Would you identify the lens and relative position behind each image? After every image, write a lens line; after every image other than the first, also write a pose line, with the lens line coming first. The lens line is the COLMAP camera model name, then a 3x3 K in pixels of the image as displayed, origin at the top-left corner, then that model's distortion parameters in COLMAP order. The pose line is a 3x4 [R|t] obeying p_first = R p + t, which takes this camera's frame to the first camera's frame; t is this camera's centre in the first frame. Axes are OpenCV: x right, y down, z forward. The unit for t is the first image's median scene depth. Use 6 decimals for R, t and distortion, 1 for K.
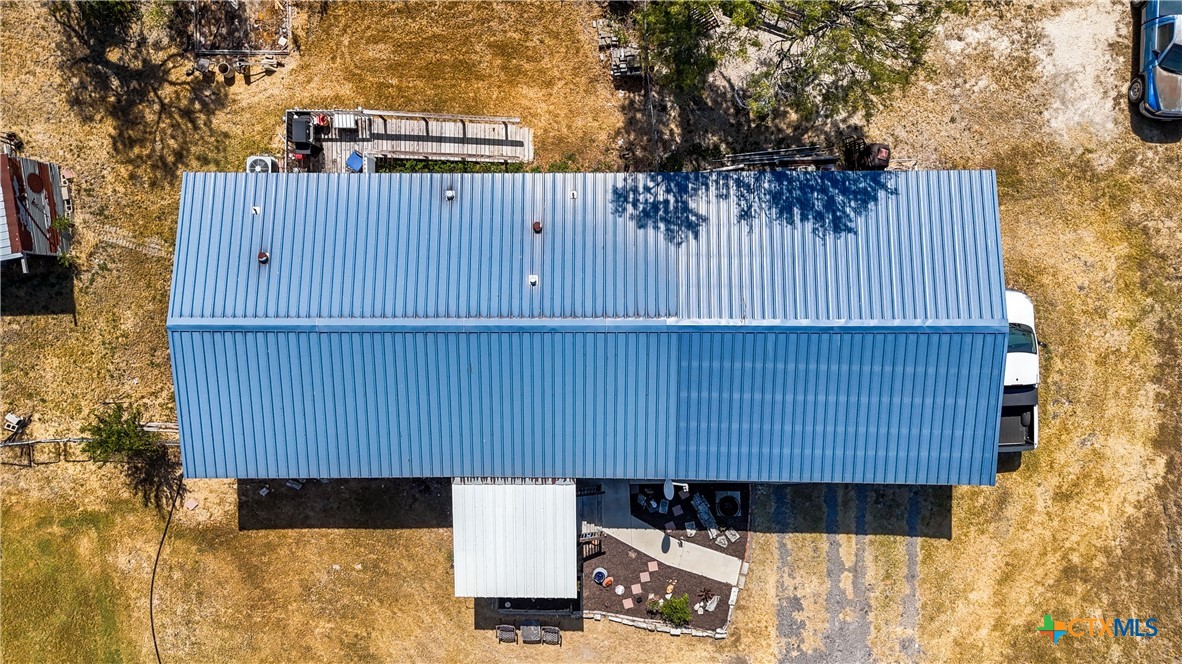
lens RADIAL K [[870.7, 0, 594.3], [0, 870.7, 331.4], [0, 0, 1]] dist [0.007981, -0.006404]
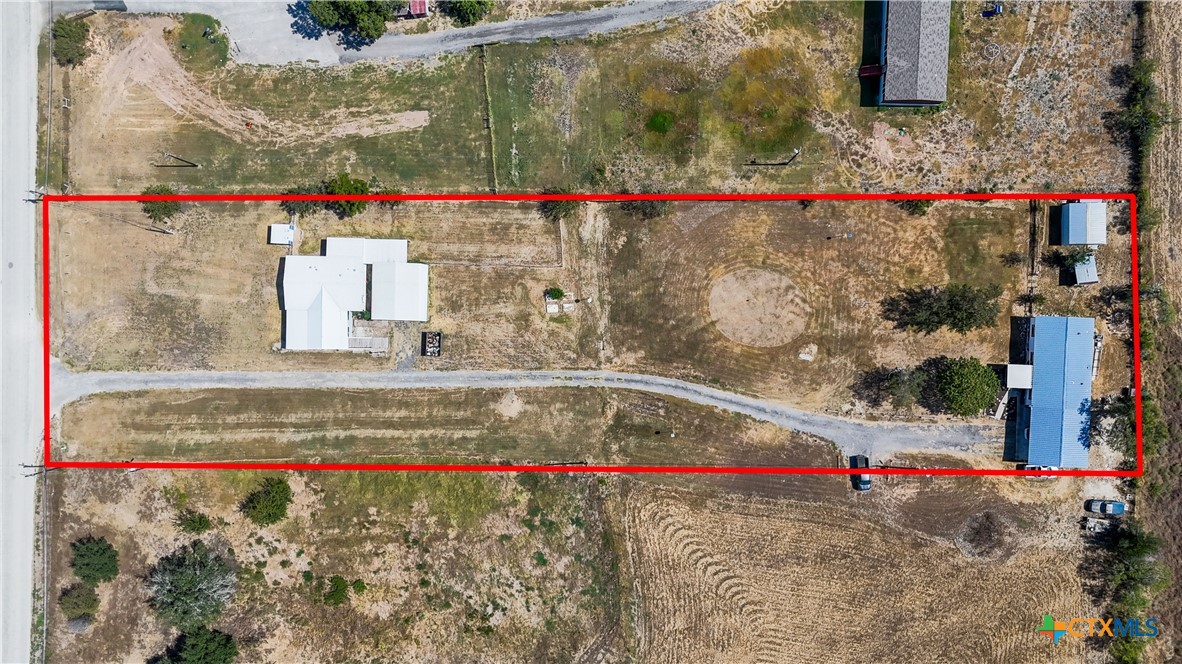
lens RADIAL K [[870.7, 0, 590.6], [0, 870.7, 328.2], [0, 0, 1]] dist [0.007981, -0.006404]
pose [[-0.049866, 0.998502, 0.022500, -0.339115], [-0.997176, -0.051041, 0.055090, 2.331464], [0.056156, -0.019690, 0.998228, -4.056159]]
